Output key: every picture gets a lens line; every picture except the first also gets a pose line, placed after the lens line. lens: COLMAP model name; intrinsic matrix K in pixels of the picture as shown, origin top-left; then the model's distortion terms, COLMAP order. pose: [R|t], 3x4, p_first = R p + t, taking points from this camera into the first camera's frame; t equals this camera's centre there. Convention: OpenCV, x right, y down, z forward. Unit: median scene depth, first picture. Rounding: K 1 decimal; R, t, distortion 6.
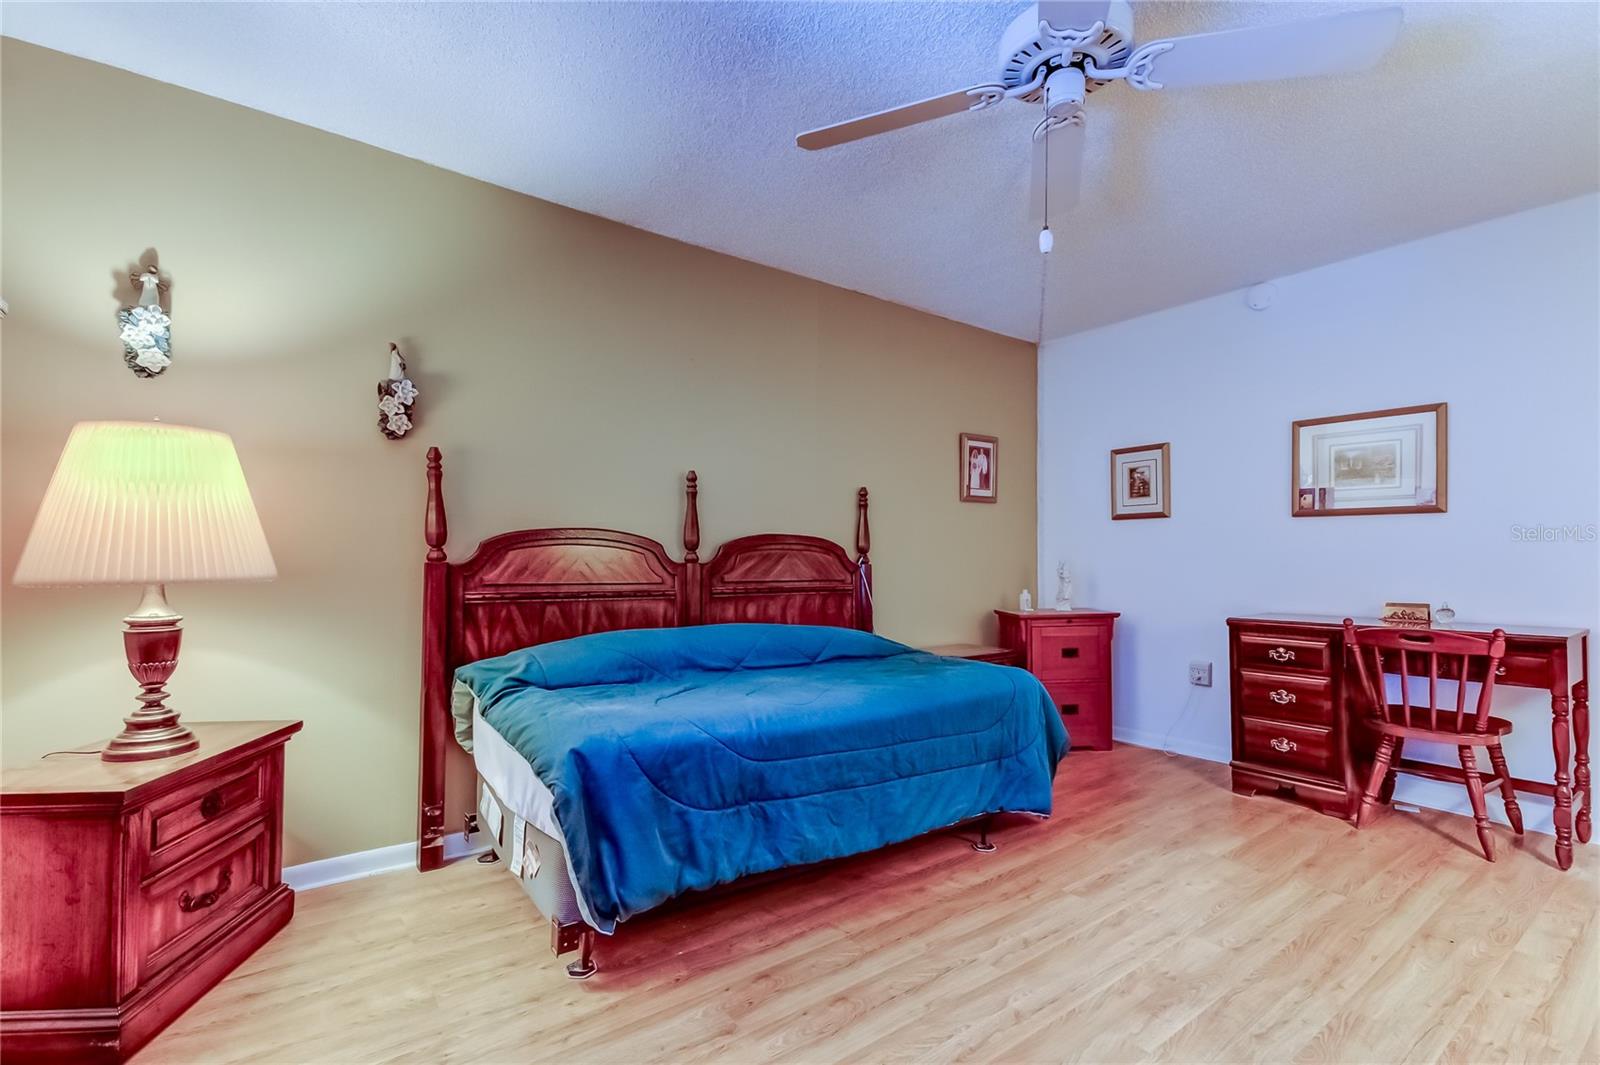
lens RADIAL K [[744.7, 0, 795.8], [0, 744.7, 545.1], [0, 0, 1]] dist [0.015679, -0.002364]
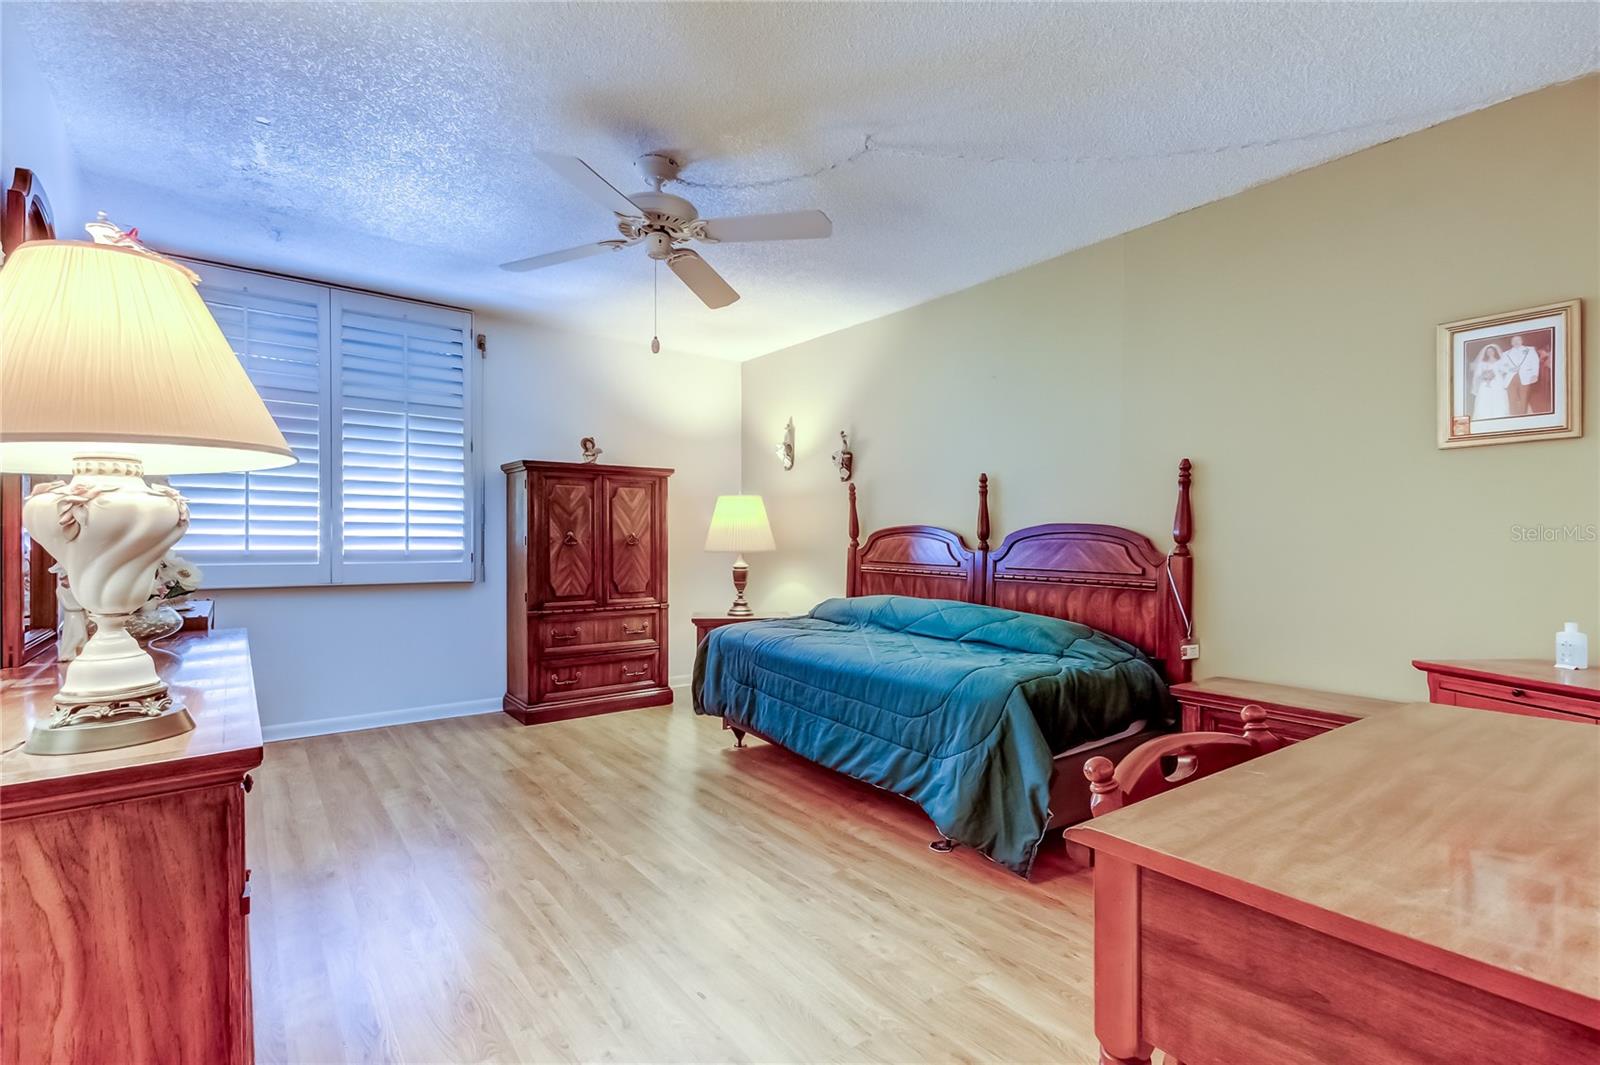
lens RADIAL K [[744.7, 0, 809.3], [0, 744.7, 538.1], [0, 0, 1]] dist [0.015679, -0.002364]
pose [[-0.000668, -0.009063, -0.999959, 1.148389], [0.005565, 0.999943, -0.009067, 0.014036], [0.999984, -0.005571, -0.000617, 0.787436]]
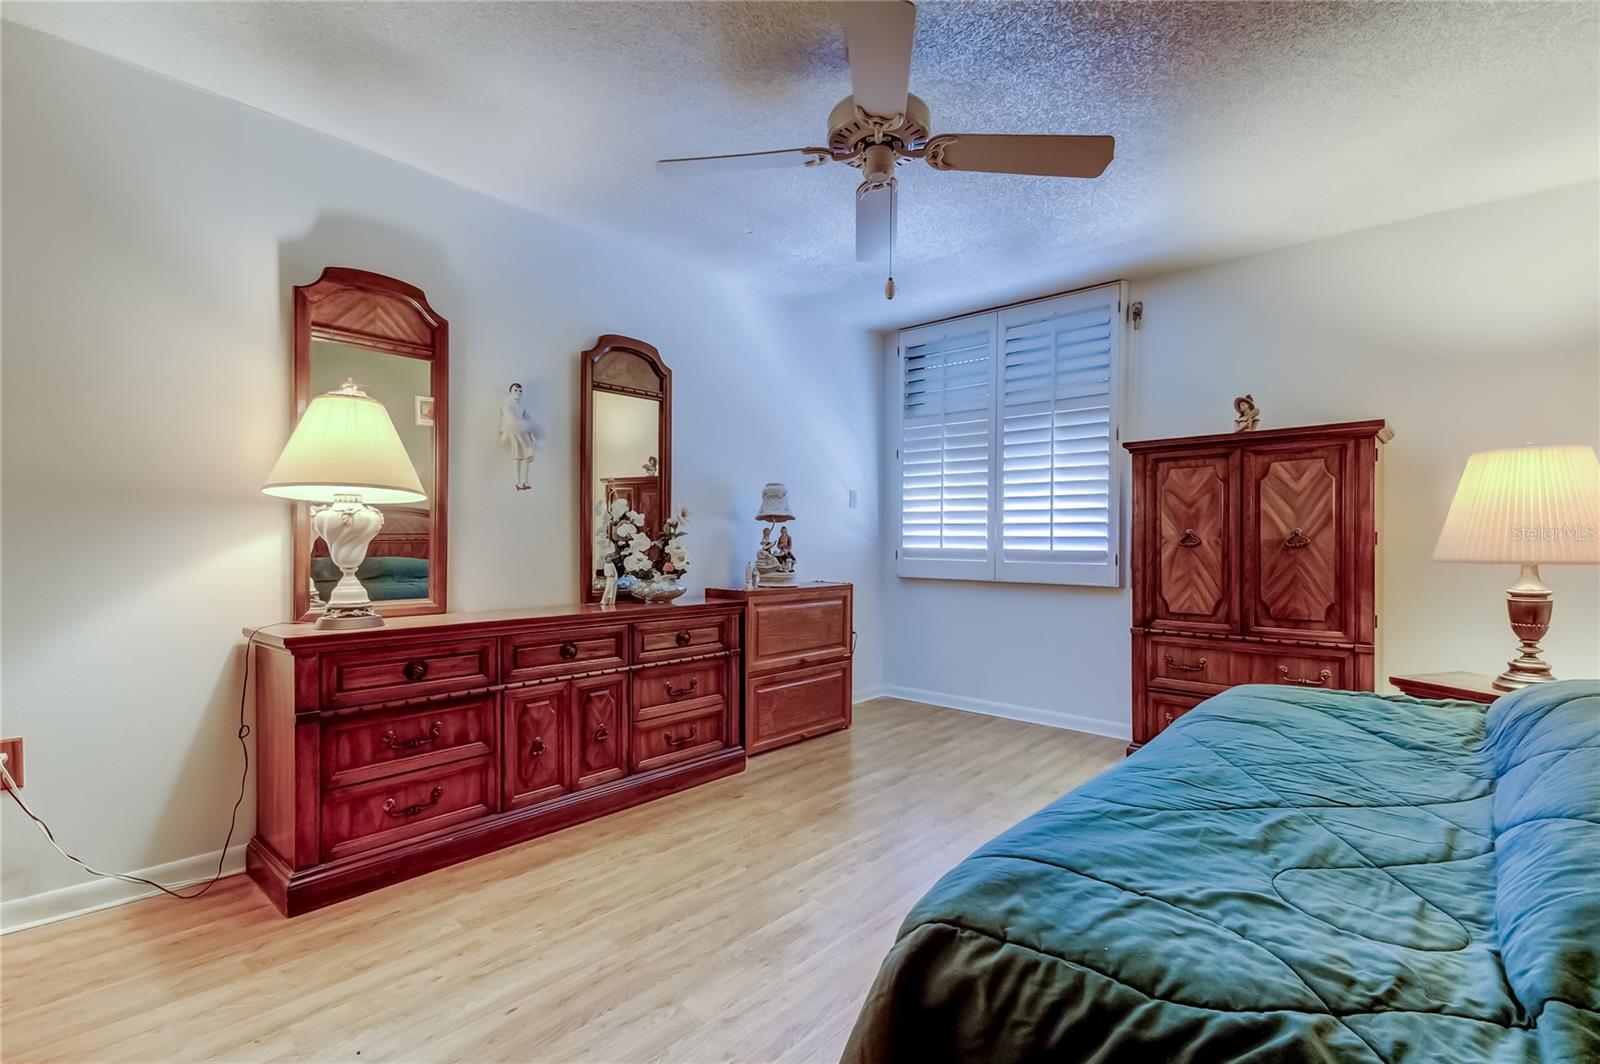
lens RADIAL K [[744.7, 0, 797.8], [0, 744.7, 534.7], [0, 0, 1]] dist [0.015679, -0.002364]
pose [[-0.983584, -0.013640, -0.179935, 0.425592], [-0.010640, 0.999788, -0.017632, 0.020408], [0.180137, -0.015428, -0.983520, 1.319258]]
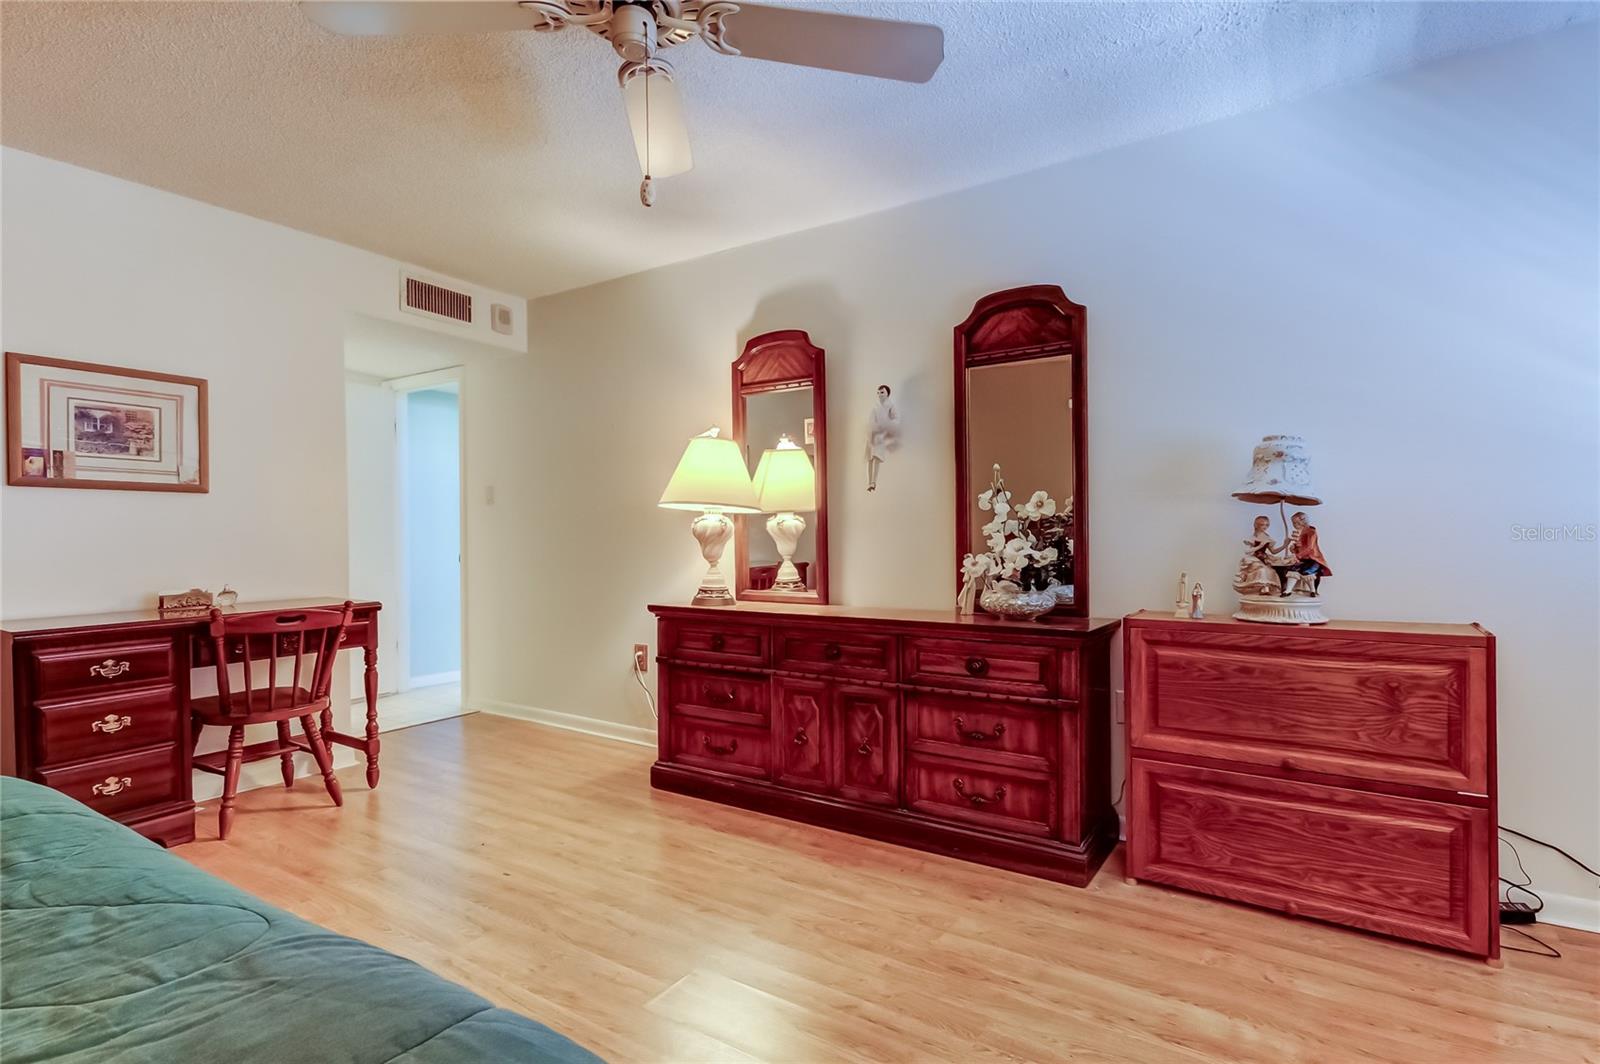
lens RADIAL K [[744.7, 0, 801.9], [0, 744.7, 545.7], [0, 0, 1]] dist [0.015679, -0.002364]
pose [[-0.333490, -0.010417, 0.942696, -0.344706], [-0.005755, 0.999943, 0.009013, 0.012003], [-0.942736, -0.002419, -0.333531, 0.671098]]
